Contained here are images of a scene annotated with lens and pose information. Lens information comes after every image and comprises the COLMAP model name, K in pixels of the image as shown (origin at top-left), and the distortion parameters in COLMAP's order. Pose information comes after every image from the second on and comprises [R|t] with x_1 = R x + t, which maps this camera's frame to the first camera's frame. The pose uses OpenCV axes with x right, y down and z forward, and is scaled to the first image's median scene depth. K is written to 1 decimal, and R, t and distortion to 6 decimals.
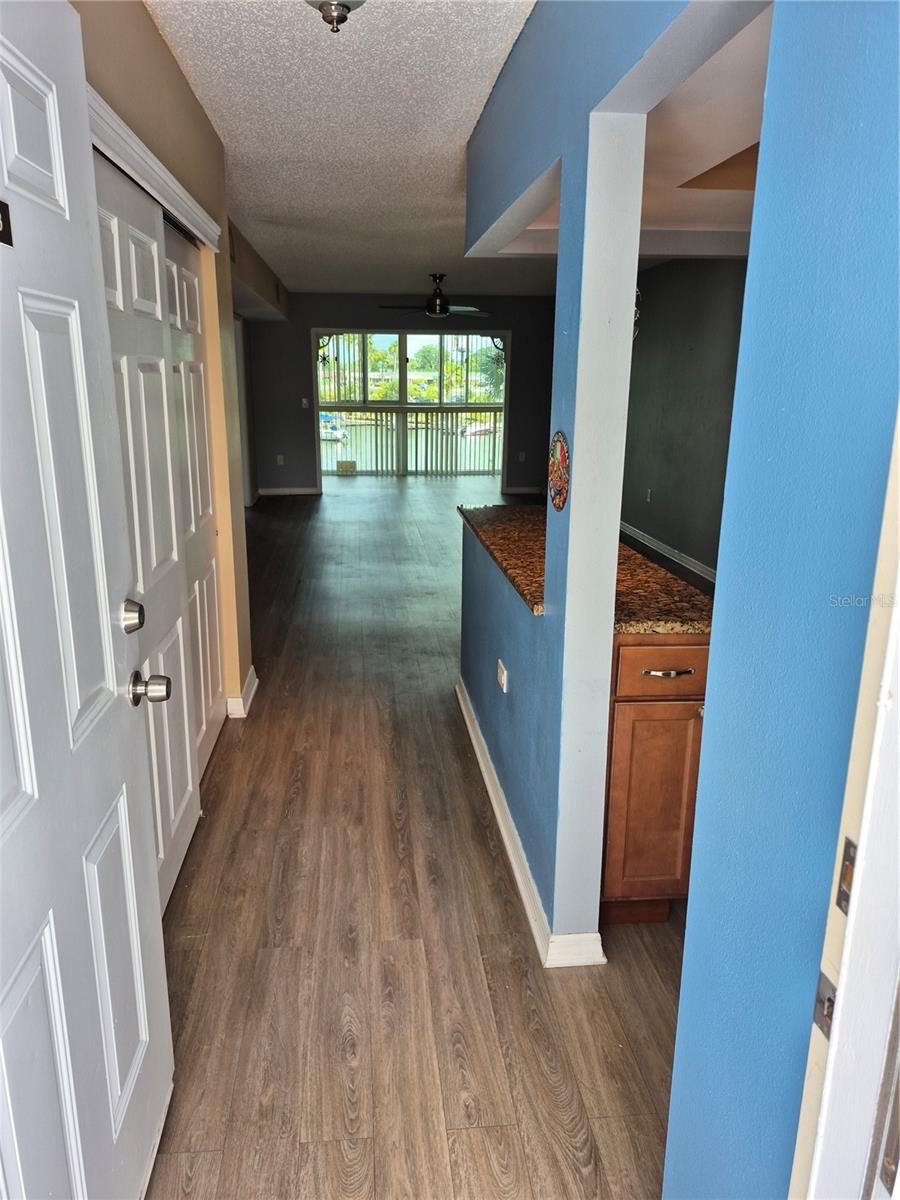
lens RADIAL K [[841.3, 0, 449.5], [0, 841.3, 601.5], [0, 0, 1]] dist [0.071190, -0.075572]
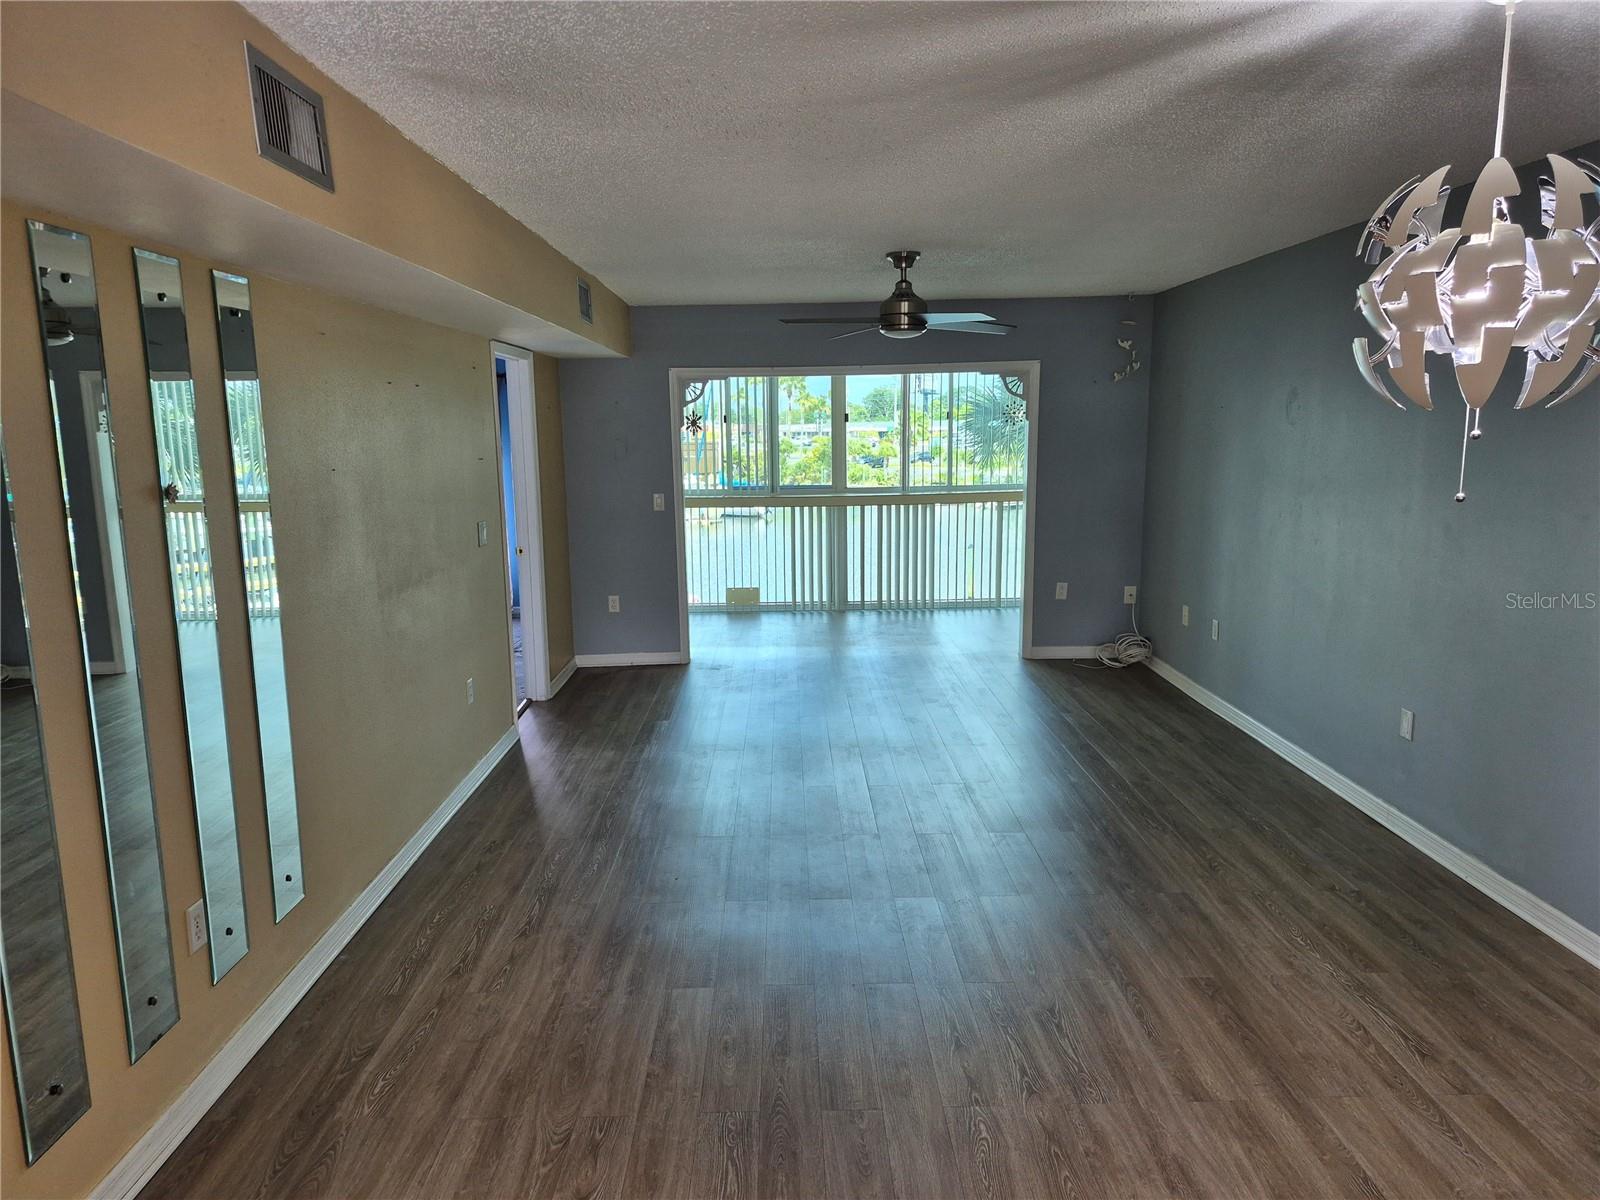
lens RADIAL K [[1121.8, 0, 799.3], [0, 1121.8, 605.9], [0, 0, 1]] dist [0.071190, -0.075572]
pose [[0.995181, -0.008868, -0.097657, -0.007677], [-0.001165, 0.994763, -0.102205, -0.076680], [0.098052, 0.101827, 0.989958, 0.243179]]
